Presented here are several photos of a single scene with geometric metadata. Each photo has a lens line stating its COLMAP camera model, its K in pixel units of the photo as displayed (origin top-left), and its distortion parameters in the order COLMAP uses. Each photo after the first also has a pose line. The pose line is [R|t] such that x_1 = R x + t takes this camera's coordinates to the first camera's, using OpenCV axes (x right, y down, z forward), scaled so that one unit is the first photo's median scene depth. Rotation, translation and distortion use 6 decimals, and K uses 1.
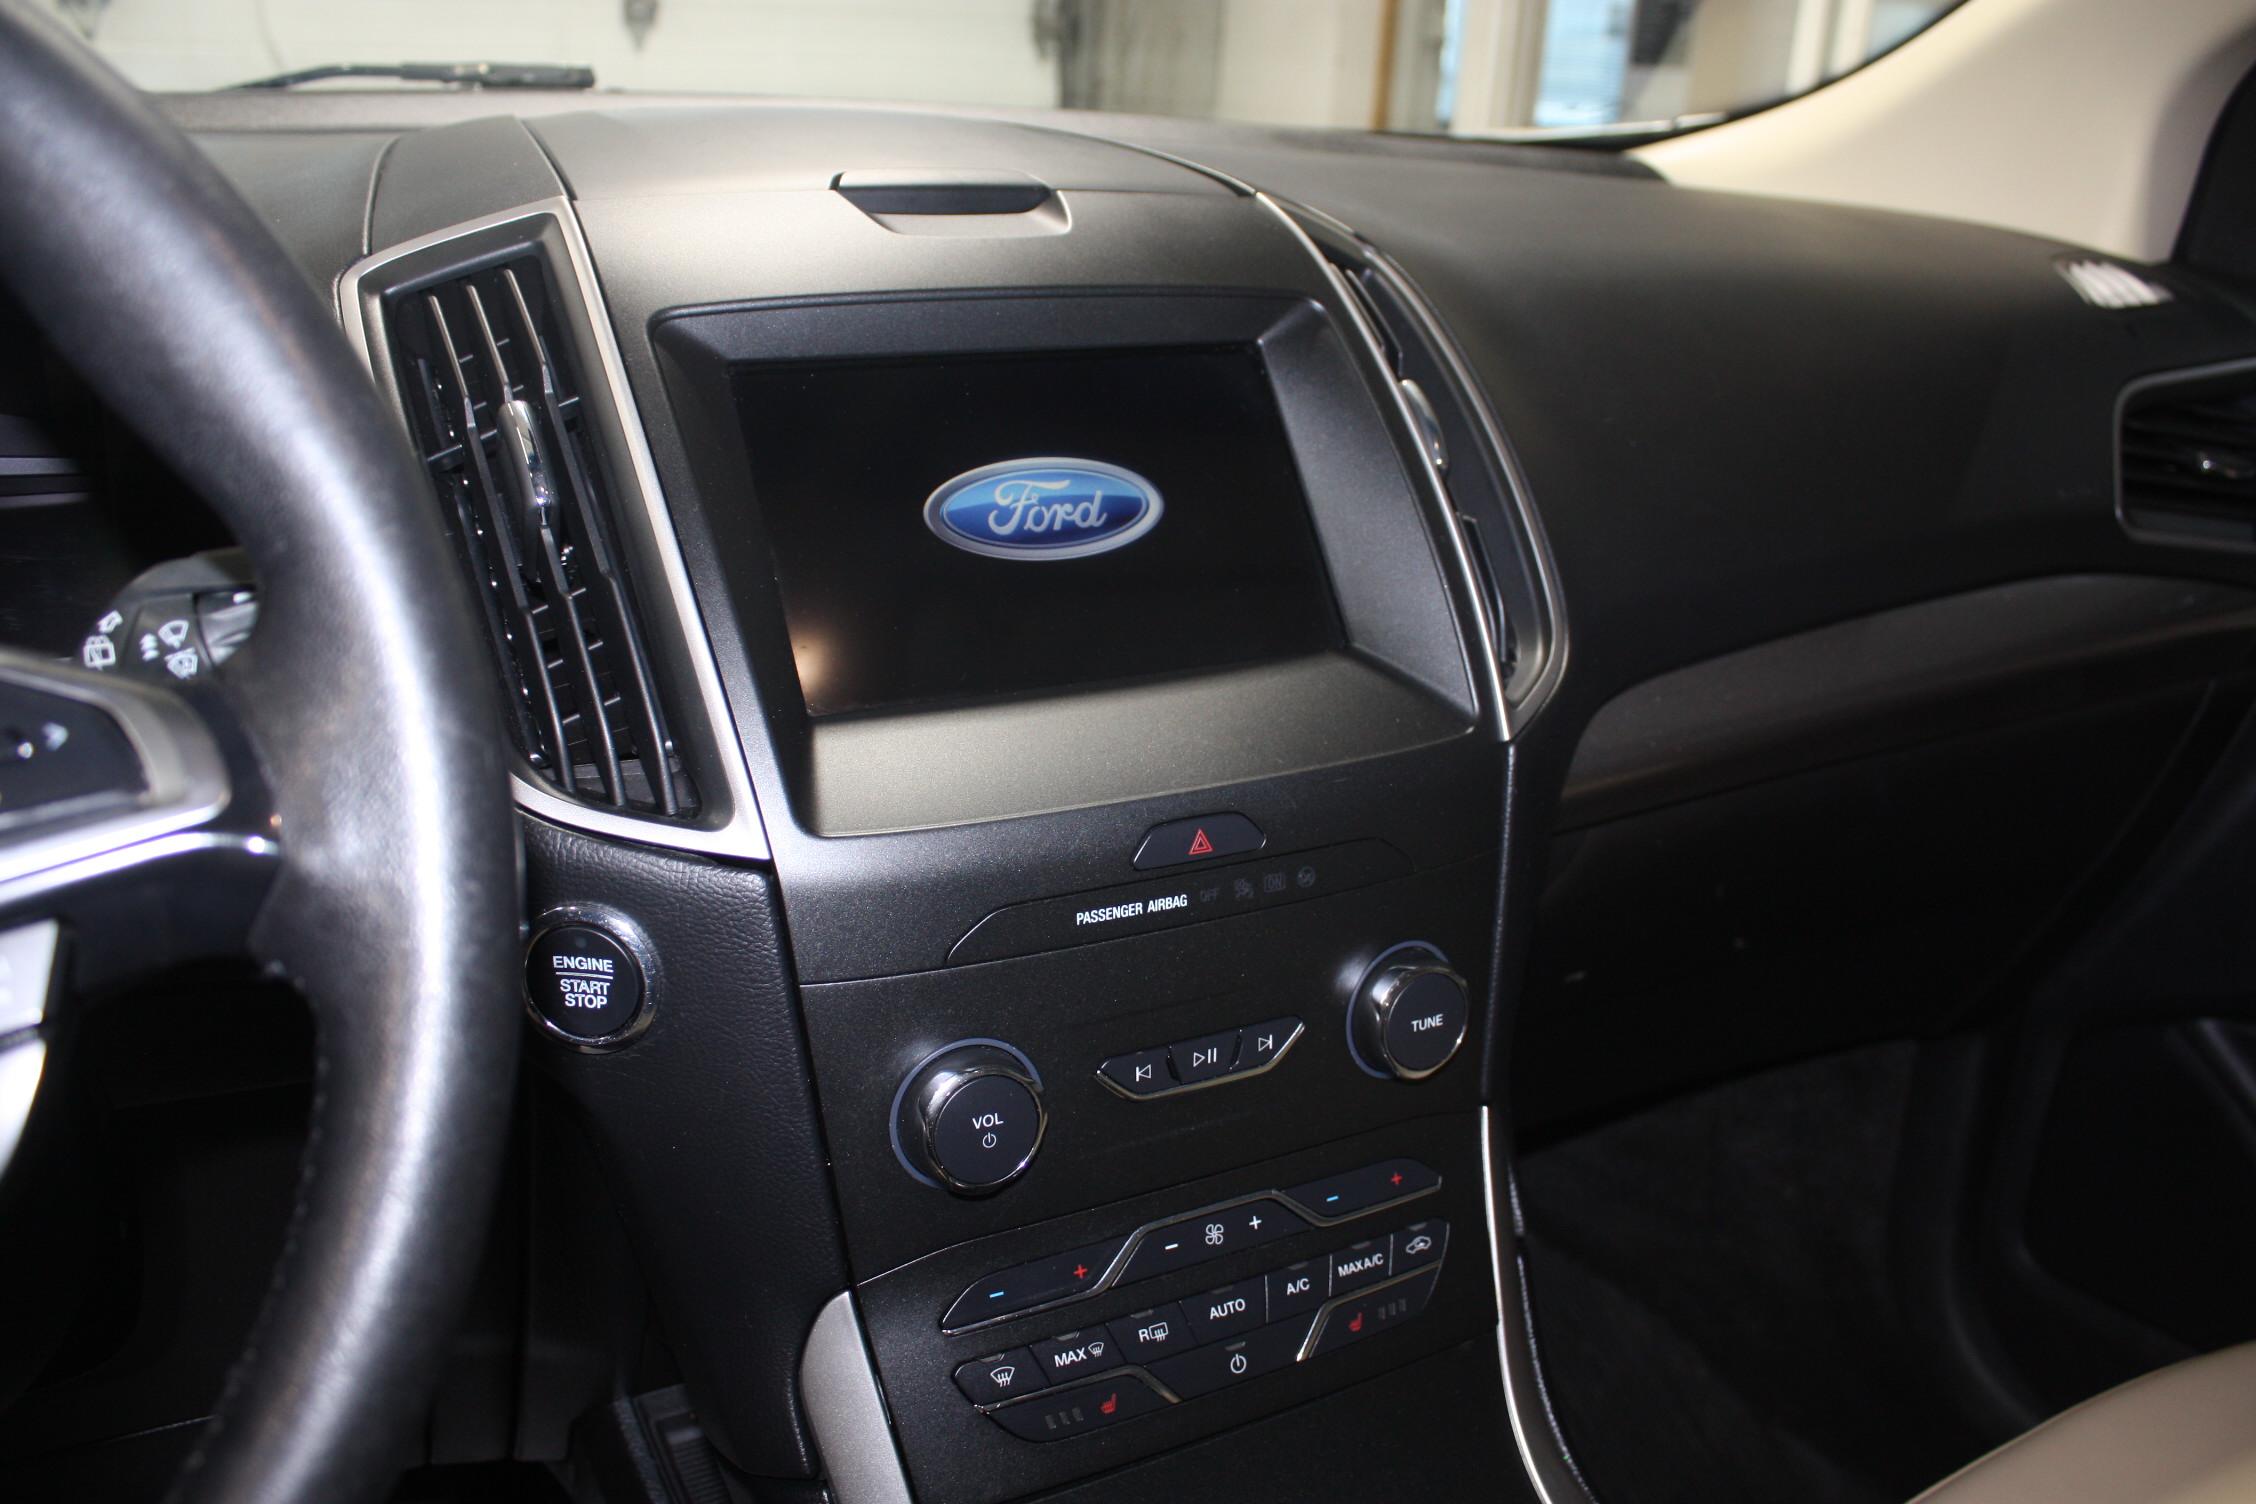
lens RADIAL K [[1938.6, 0, 1125.2], [0, 1938.6, 746.5], [0, 0, 1]] dist [-0.098847, 0.031835]
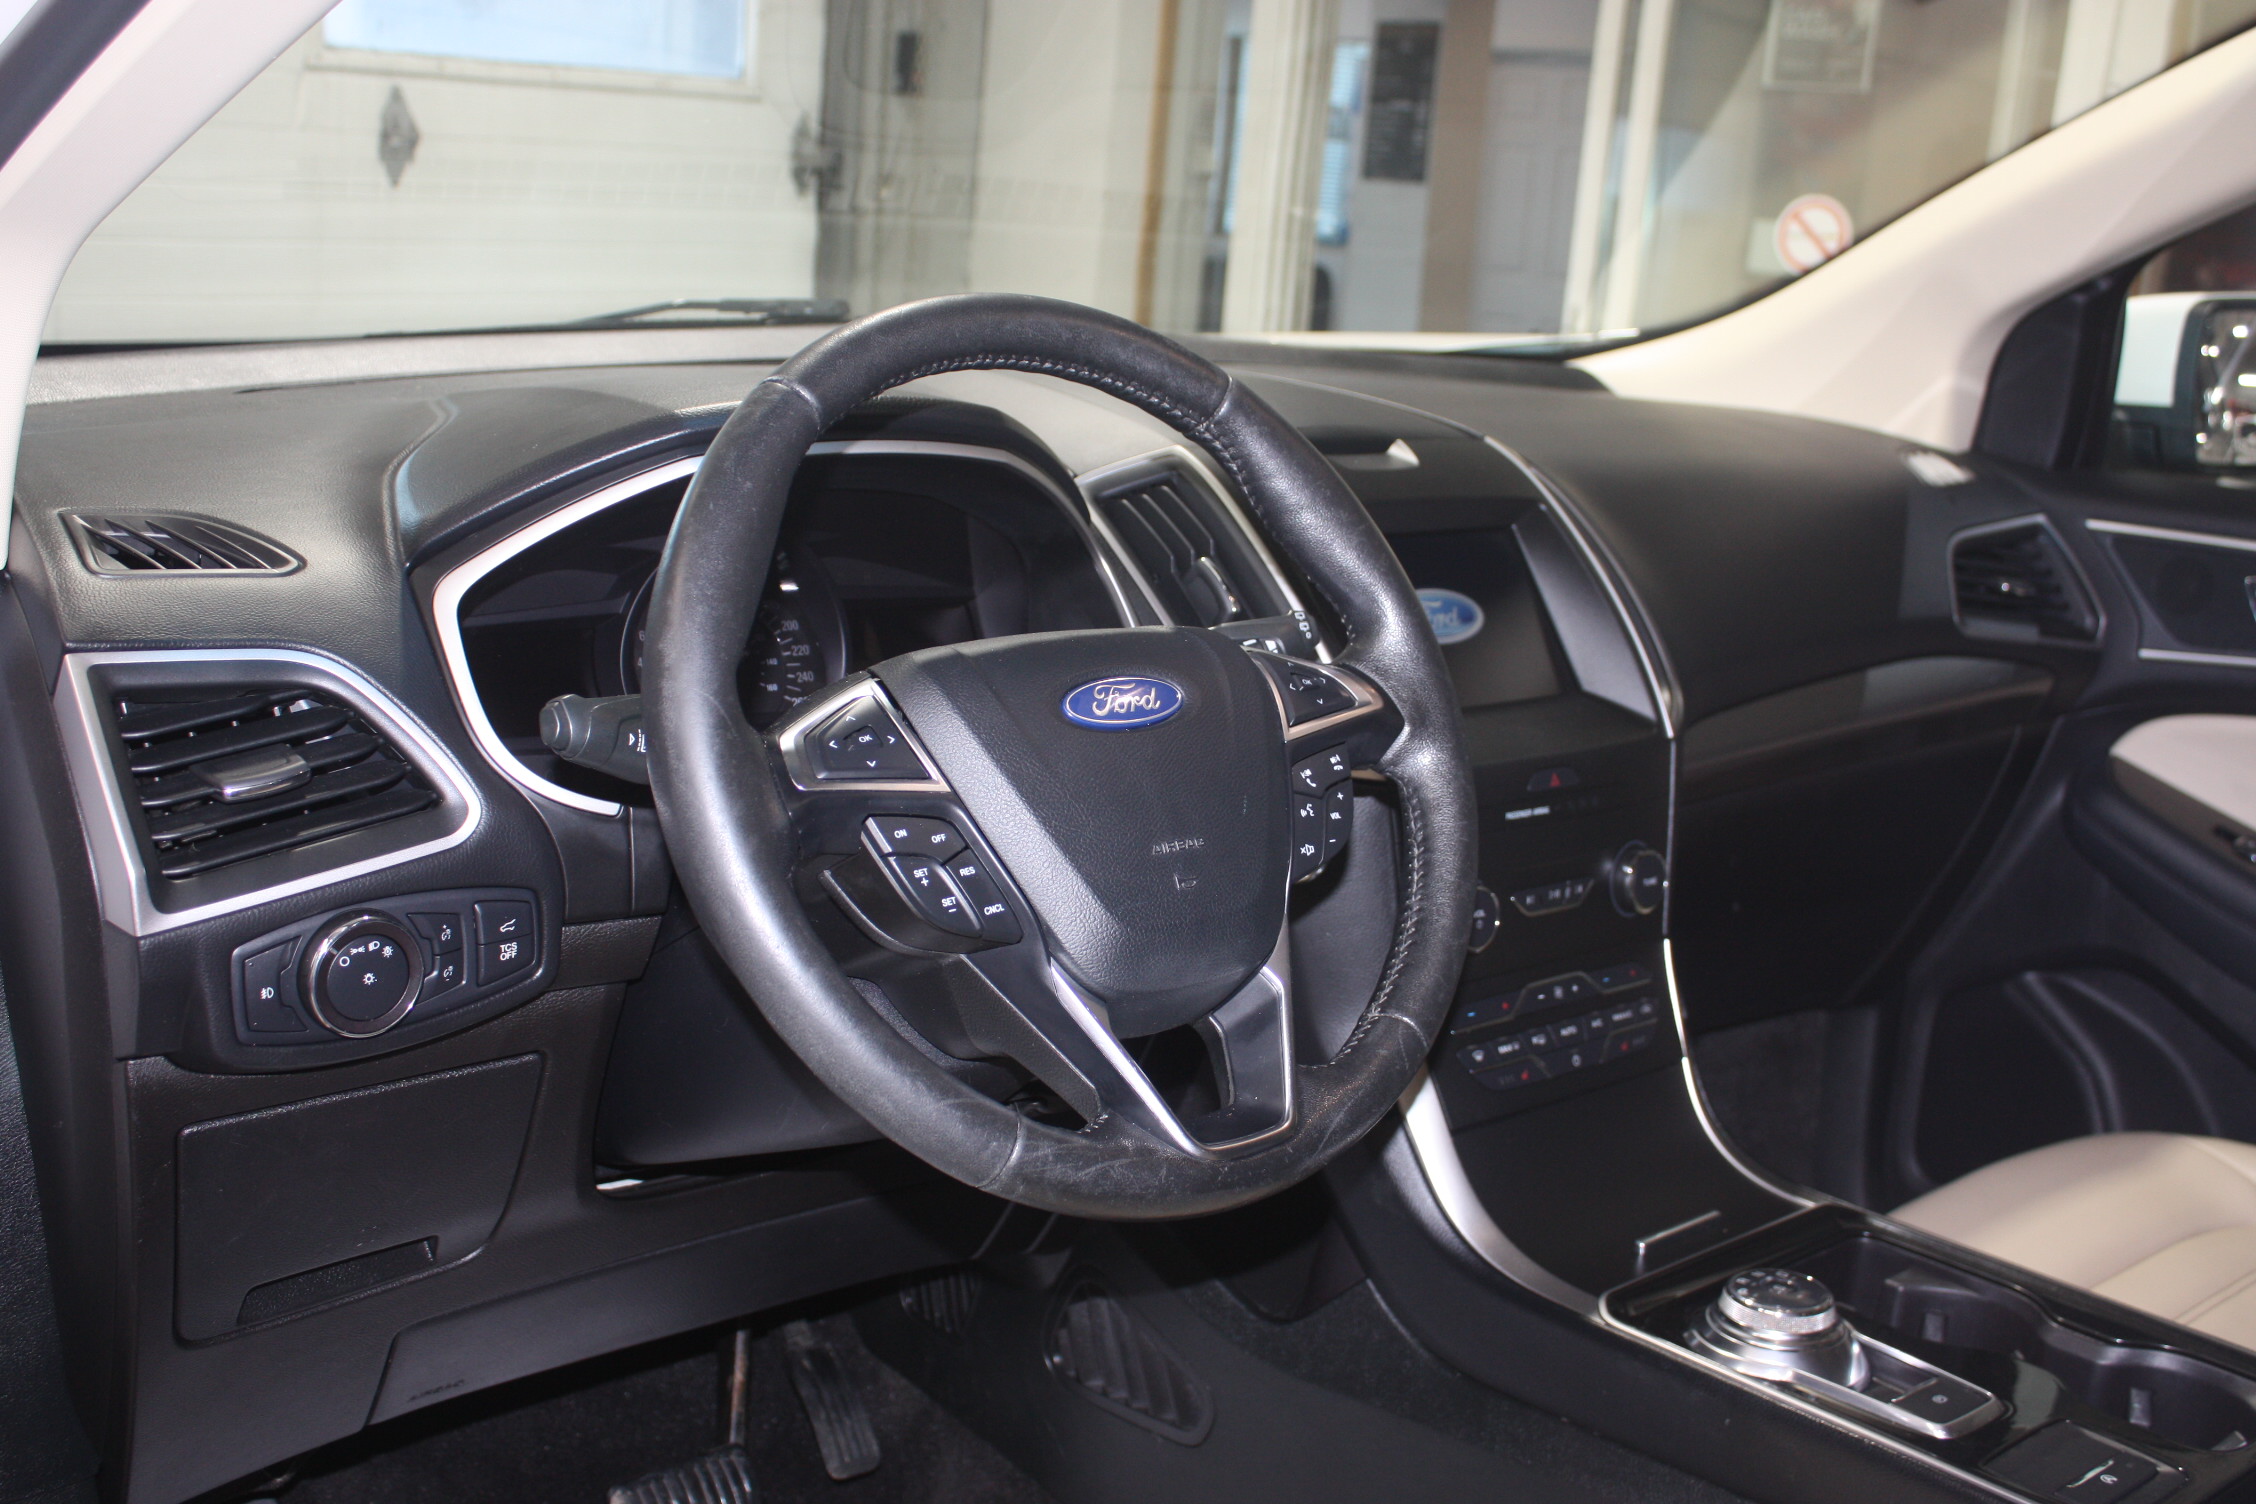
lens RADIAL K [[2377.8, 0, 1127.7], [0, 2377.8, 754.1], [0, 0, 1]] dist [-0.081412, 0.000000]
pose [[0.984932, -0.024869, 0.171145, -0.493489], [0.040292, 0.995372, -0.087244, 0.132743], [-0.168183, 0.092825, 0.981376, -0.800728]]
